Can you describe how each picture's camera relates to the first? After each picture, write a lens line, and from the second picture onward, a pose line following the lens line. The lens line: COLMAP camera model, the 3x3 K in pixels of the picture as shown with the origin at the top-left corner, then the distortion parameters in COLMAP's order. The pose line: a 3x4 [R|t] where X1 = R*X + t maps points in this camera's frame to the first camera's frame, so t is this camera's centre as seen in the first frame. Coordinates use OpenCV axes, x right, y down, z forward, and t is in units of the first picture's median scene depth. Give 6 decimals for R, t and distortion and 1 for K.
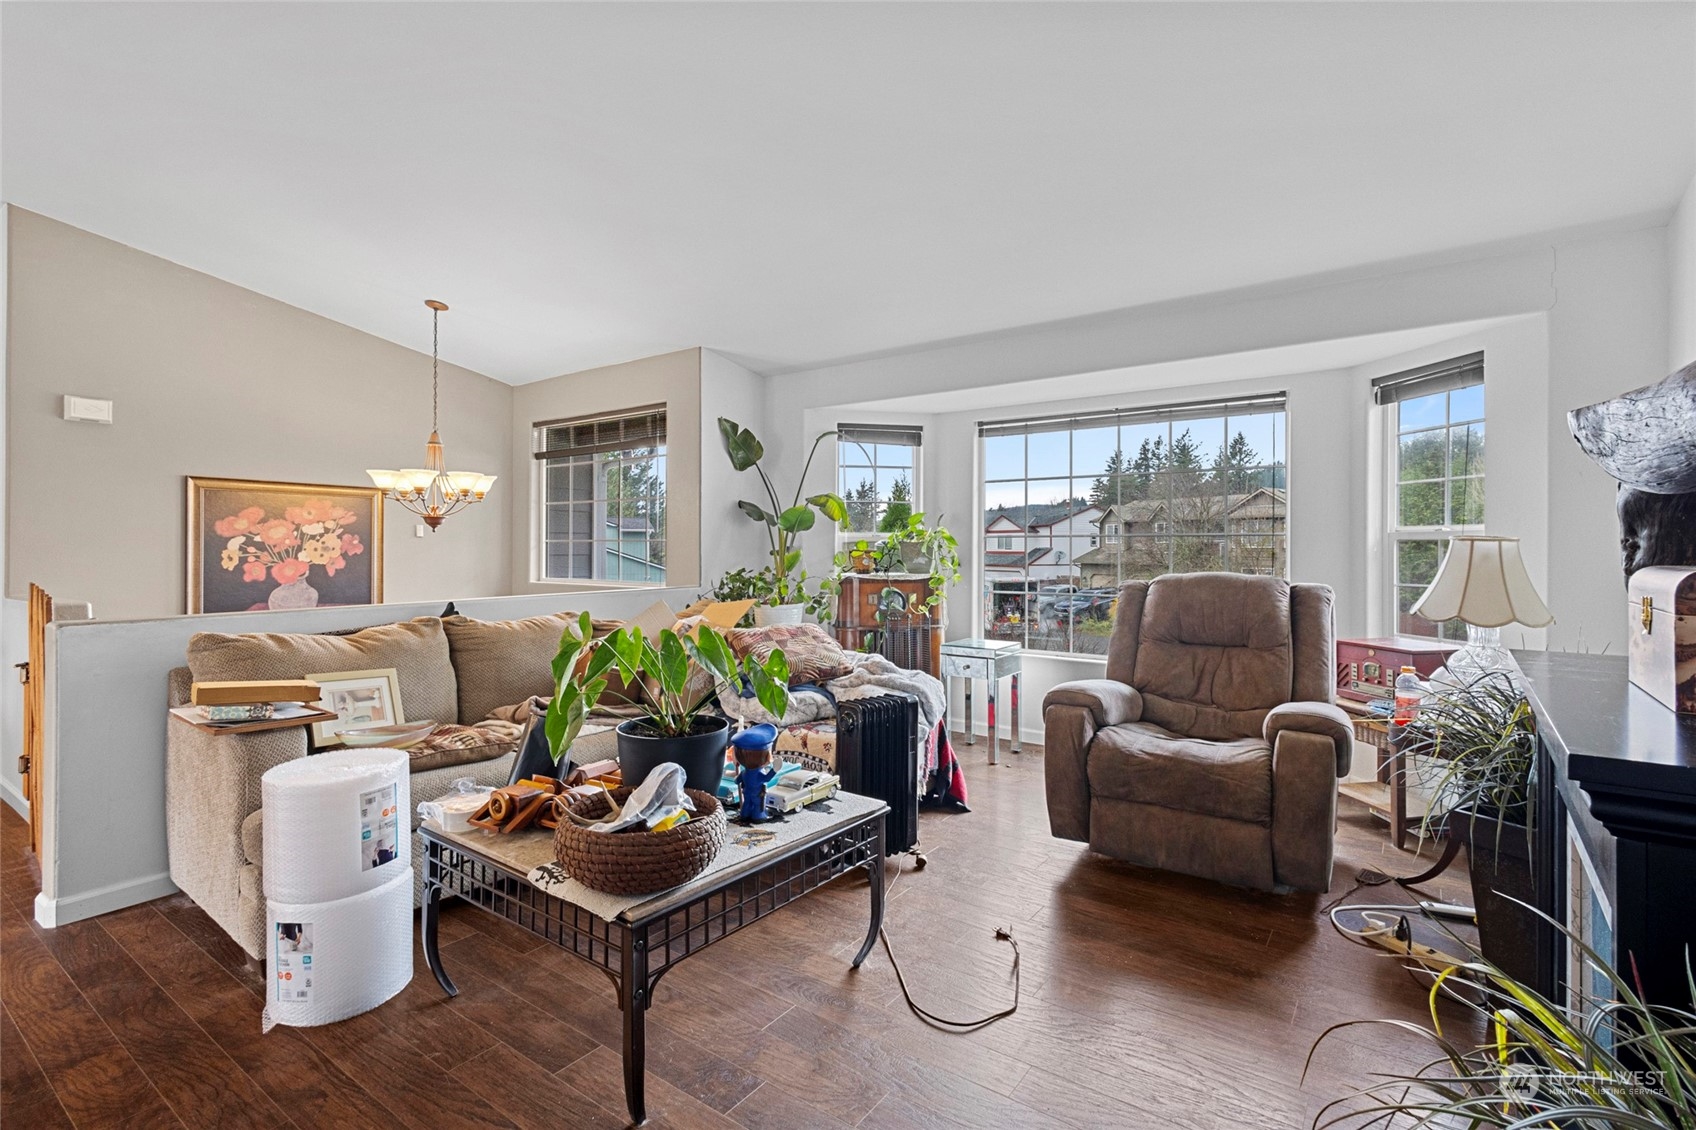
lens RADIAL K [[788.6, 0, 848.4], [0, 788.6, 554.4], [0, 0, 1]] dist [0.003091, -0.001235]
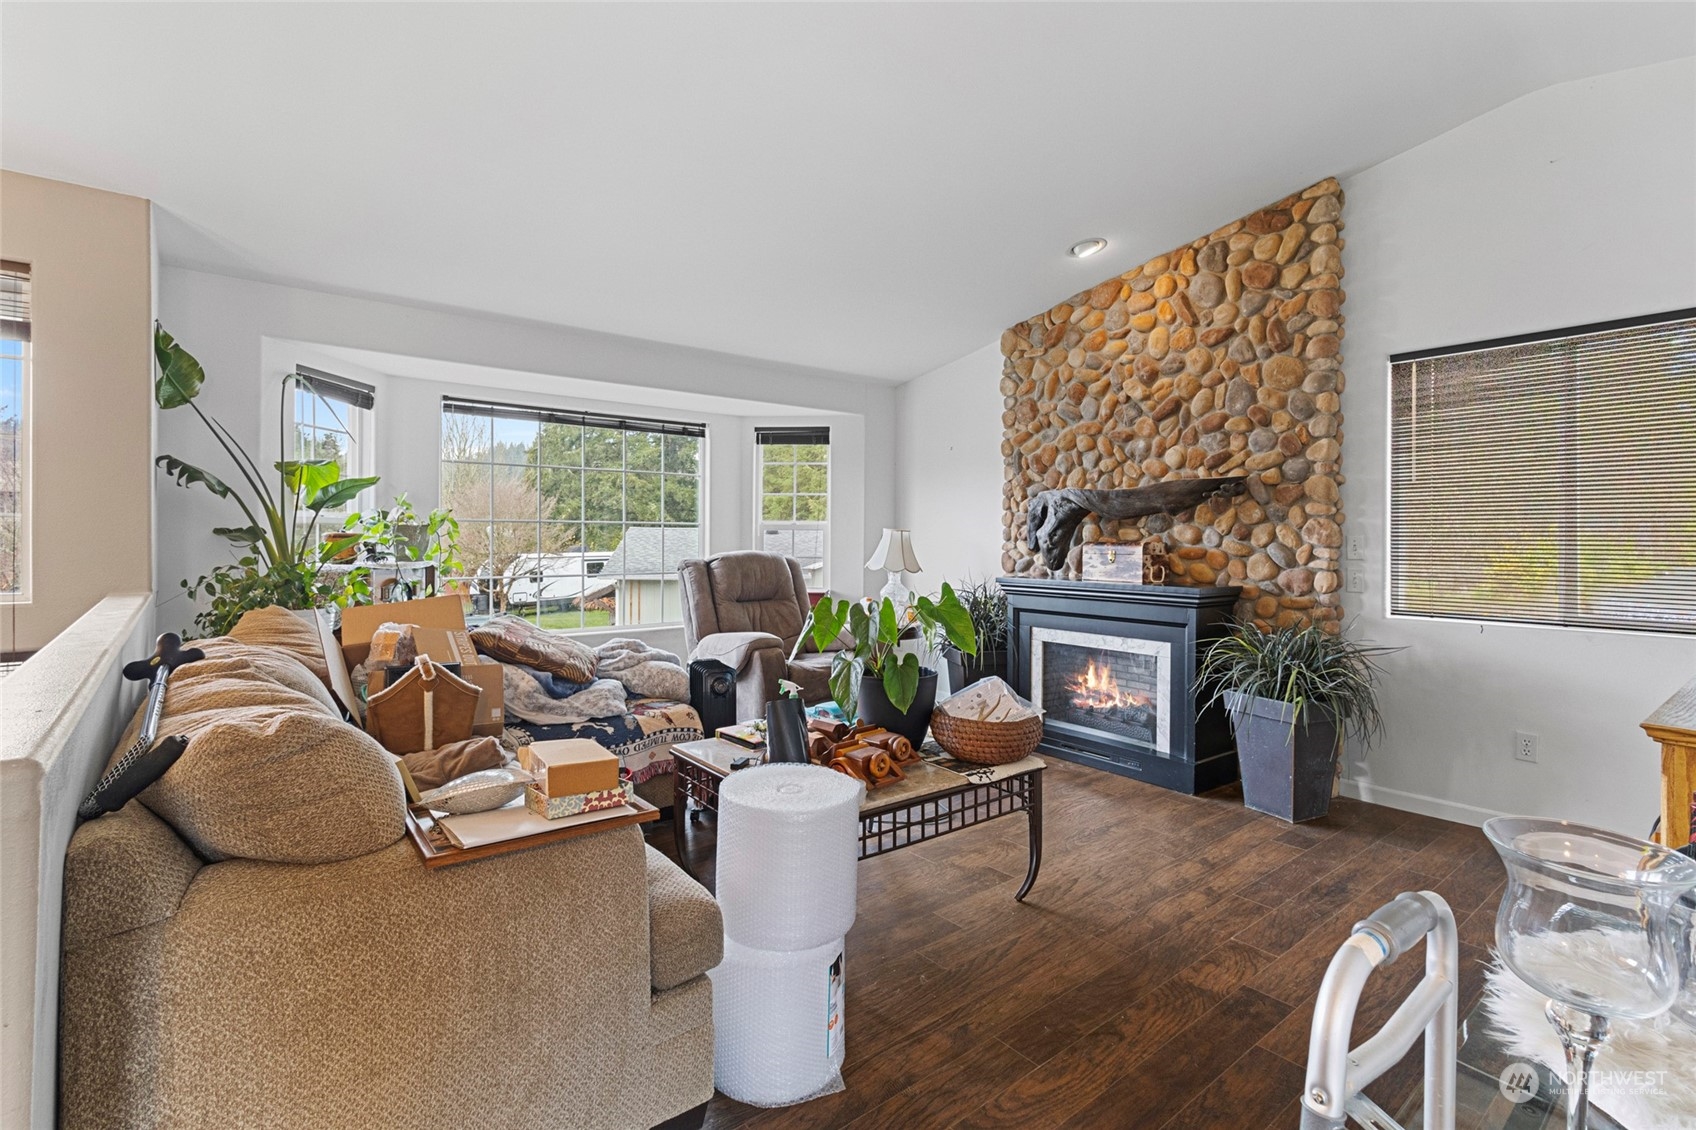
lens RADIAL K [[812.7, 0, 837.7], [0, 812.7, 543.4], [0, 0, 1]] dist [0.002495, -0.000084]
pose [[0.265747, -0.007503, 0.964014, -0.656748], [0.000113, 0.999970, 0.007752, -0.002118], [-0.964043, -0.001951, 0.265740, 0.314434]]
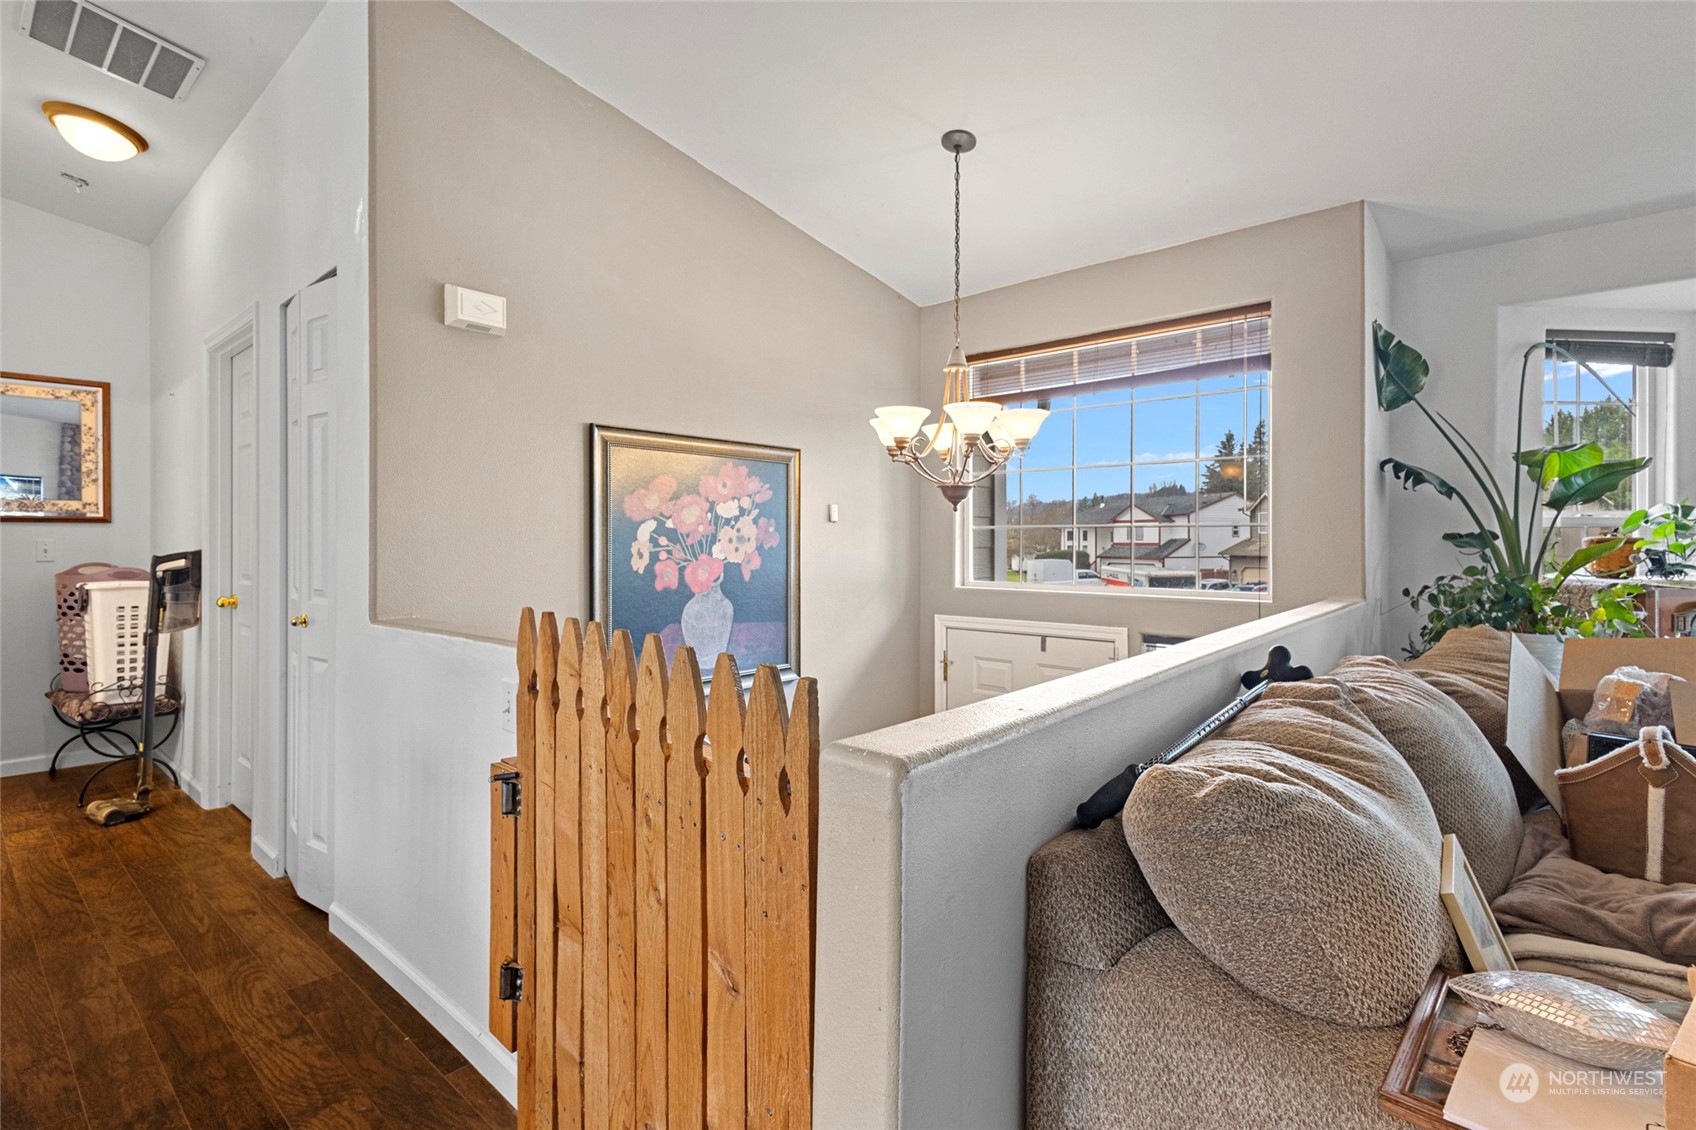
lens RADIAL K [[786.2, 0, 837.6], [0, 786.2, 553.7], [0, 0, 1]] dist [-0.017617, 0.000373]
pose [[0.993276, -0.002052, -0.115751, -0.513272], [0.003082, 0.999957, 0.008722, -0.000713], [0.115728, -0.009020, 0.993240, 0.361850]]
